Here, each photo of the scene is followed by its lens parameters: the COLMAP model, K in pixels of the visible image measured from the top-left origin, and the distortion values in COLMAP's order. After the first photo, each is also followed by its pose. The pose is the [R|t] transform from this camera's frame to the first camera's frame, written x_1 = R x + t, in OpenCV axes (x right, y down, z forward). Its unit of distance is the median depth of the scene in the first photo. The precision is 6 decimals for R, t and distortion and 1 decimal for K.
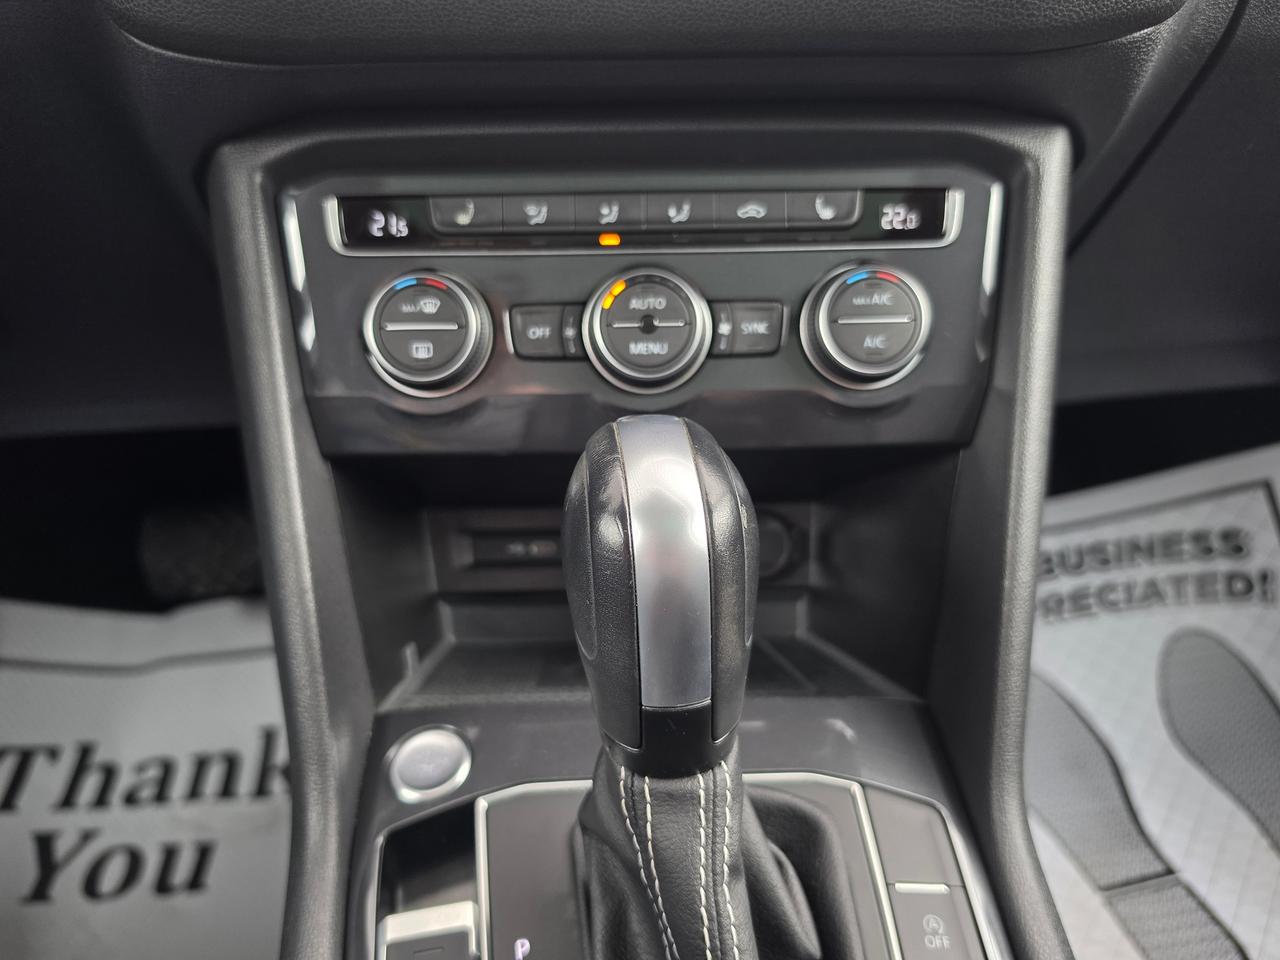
lens RADIAL K [[909.9, 0, 632.7], [0, 909.9, 490.0], [0, 0, 1]] dist [0.017371, -0.041085]
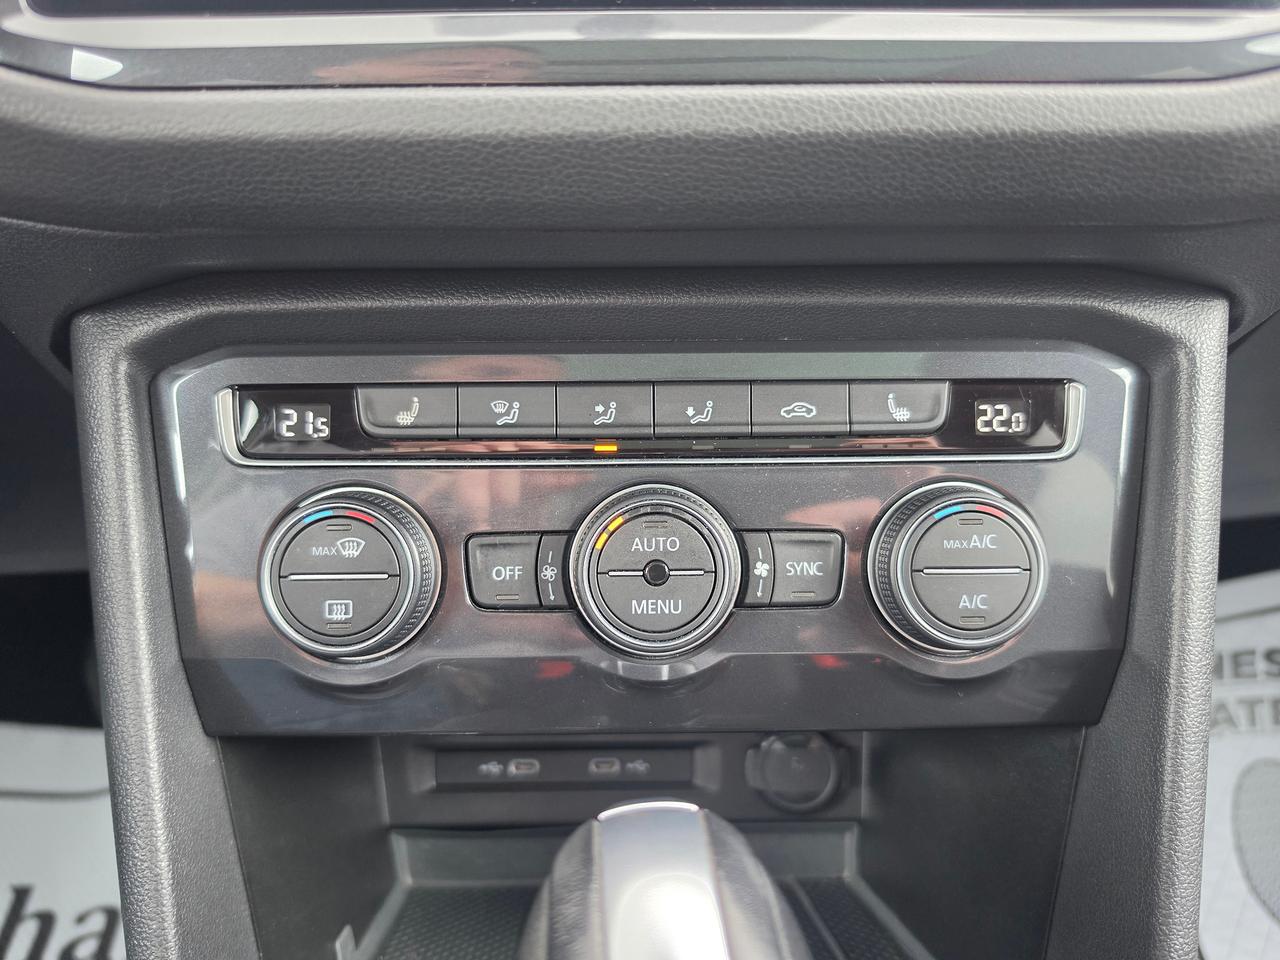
lens RADIAL K [[909.9, 0, 645.6], [0, 909.9, 481.2], [0, 0, 1]] dist [0.017371, -0.041085]
pose [[0.999936, 0.010841, -0.003274, 0.010132], [-0.010966, 0.999111, -0.040698, -0.222022], [0.002829, 0.040731, 0.999166, 0.277881]]
